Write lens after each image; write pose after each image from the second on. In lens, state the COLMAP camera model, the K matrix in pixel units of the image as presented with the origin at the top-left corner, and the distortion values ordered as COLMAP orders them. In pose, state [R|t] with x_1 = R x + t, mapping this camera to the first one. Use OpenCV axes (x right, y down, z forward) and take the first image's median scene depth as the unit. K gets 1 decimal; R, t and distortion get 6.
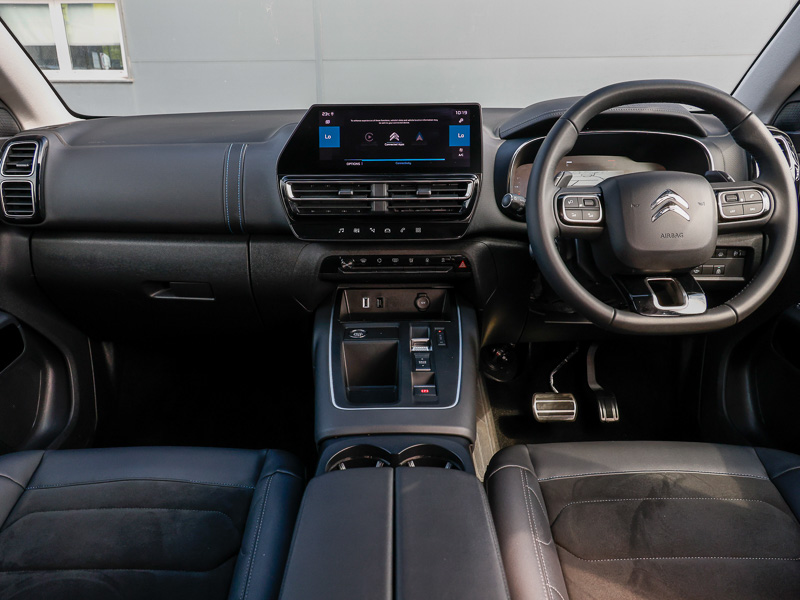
lens RADIAL K [[555.1, 0, 403.9], [0, 555.1, 298.2], [0, 0, 1]] dist [0.018061, 0.002757]
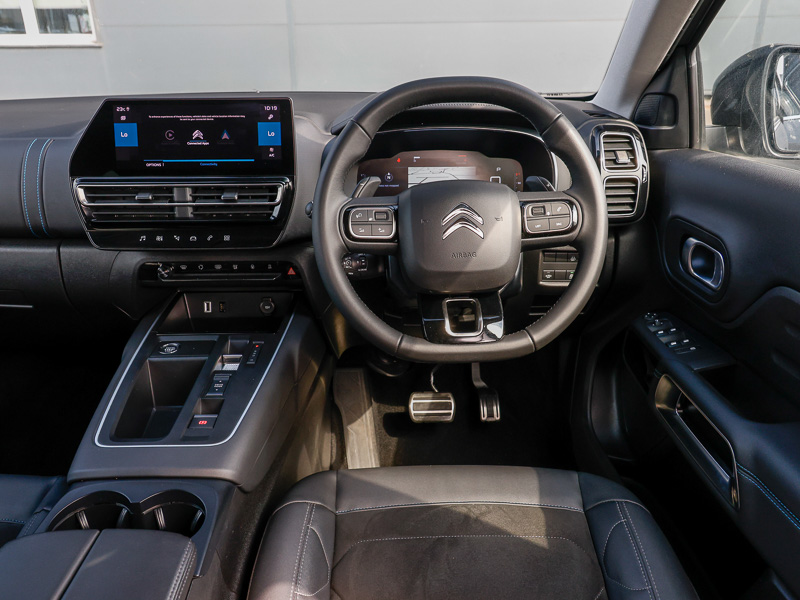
lens RADIAL K [[555.1, 0, 364.7], [0, 555.1, 300.5], [0, 0, 1]] dist [0.018061, 0.002757]
pose [[1.000000, -0.000841, -0.000106, 0.275663], [0.000845, 0.998443, 0.055773, -0.076672], [0.000059, -0.055773, 0.998443, 0.084521]]
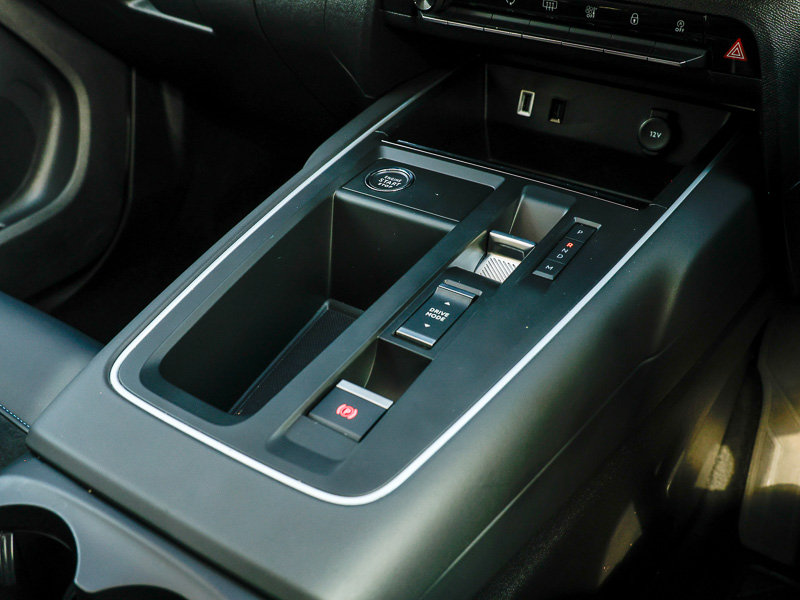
lens RADIAL K [[818.8, 0, 402.3], [0, 818.8, 297.4], [0, 0, 1]] dist [-0.001318, 0.000000]
pose [[0.843751, 0.310104, -0.438086, 0.237578], [-0.169642, 0.928443, 0.330478, -0.061747], [0.509220, -0.204523, 0.835981, 0.555134]]
